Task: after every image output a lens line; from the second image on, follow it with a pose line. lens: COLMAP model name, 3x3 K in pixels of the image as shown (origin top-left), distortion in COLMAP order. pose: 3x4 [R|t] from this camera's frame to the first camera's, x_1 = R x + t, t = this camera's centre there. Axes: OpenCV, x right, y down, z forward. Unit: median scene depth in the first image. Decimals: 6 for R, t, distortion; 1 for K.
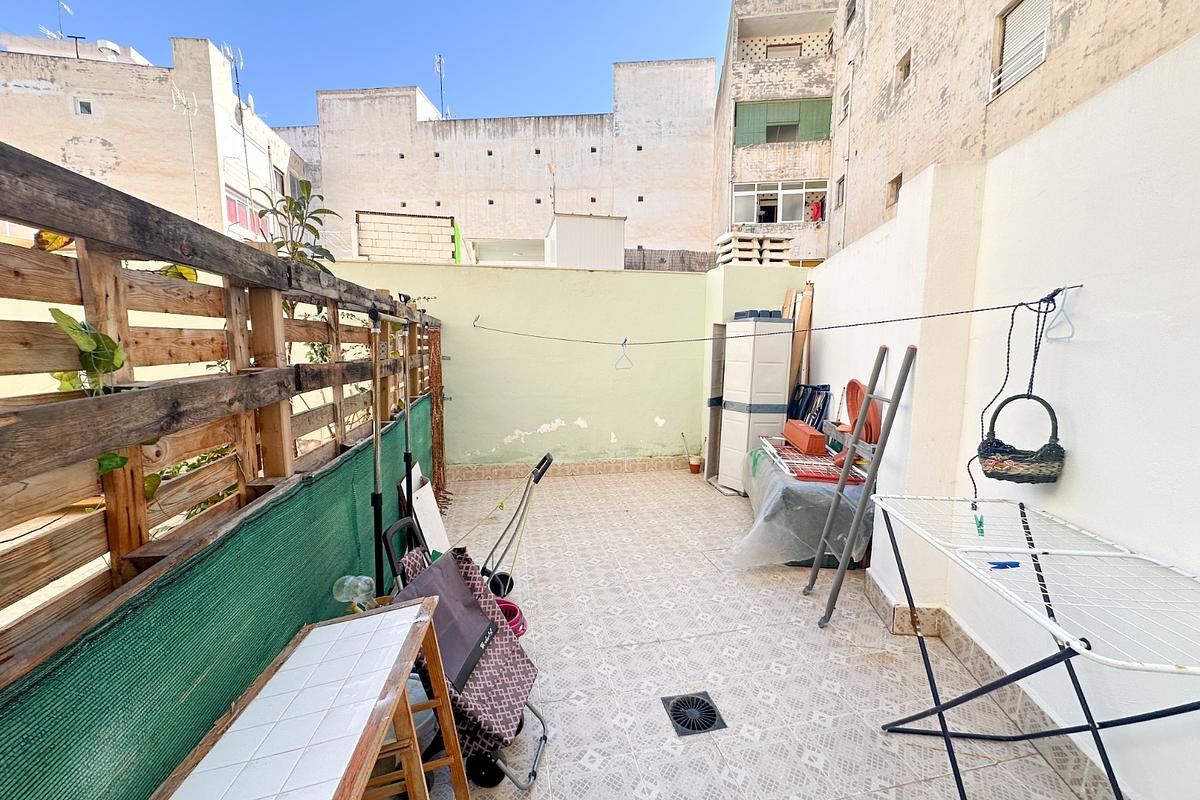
lens RADIAL K [[476.7, 0, 600.0], [0, 476.7, 397.2], [0, 0, 1]] dist [-0.000361, -0.000275]
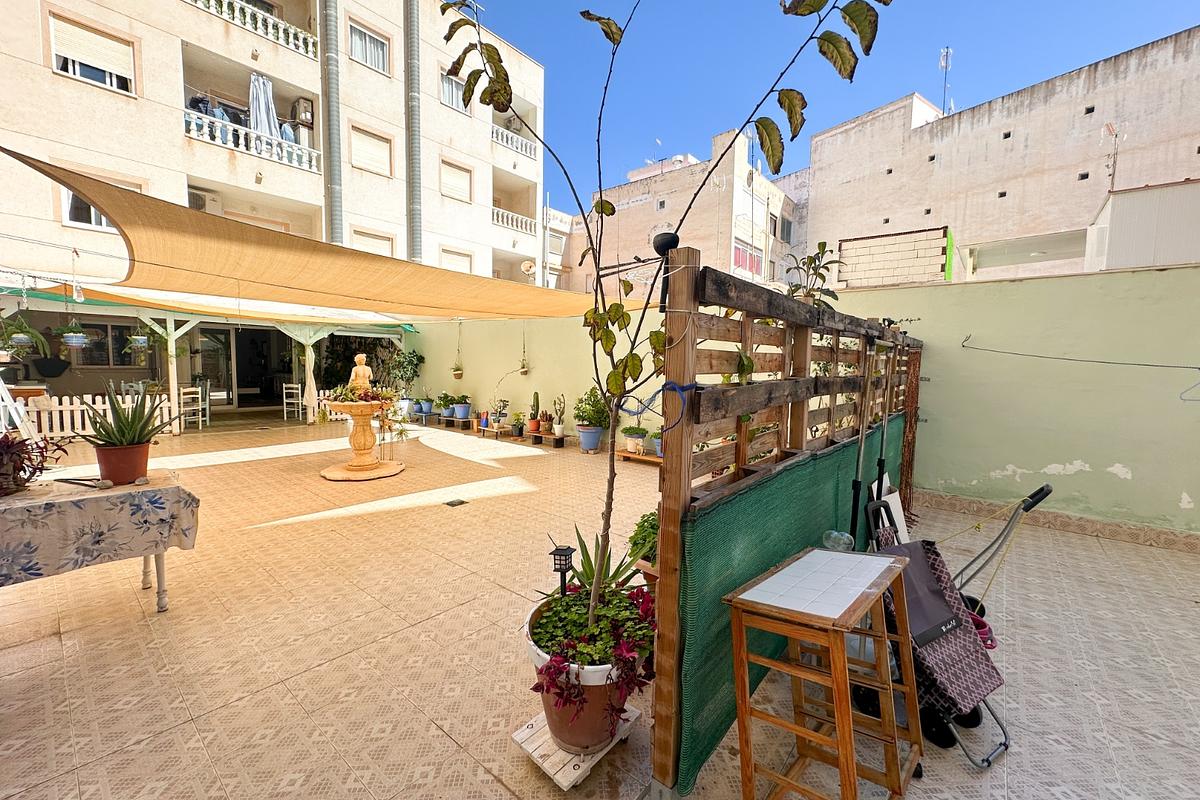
lens RADIAL K [[476.7, 0, 600.0], [0, 476.7, 397.2], [0, 0, 1]] dist [-0.000361, -0.000275]
pose [[0.620112, 0.067300, -0.781622, 0.038490], [-0.100594, 0.994910, 0.005857, 0.019378], [0.778038, 0.074994, 0.623725, -0.156130]]
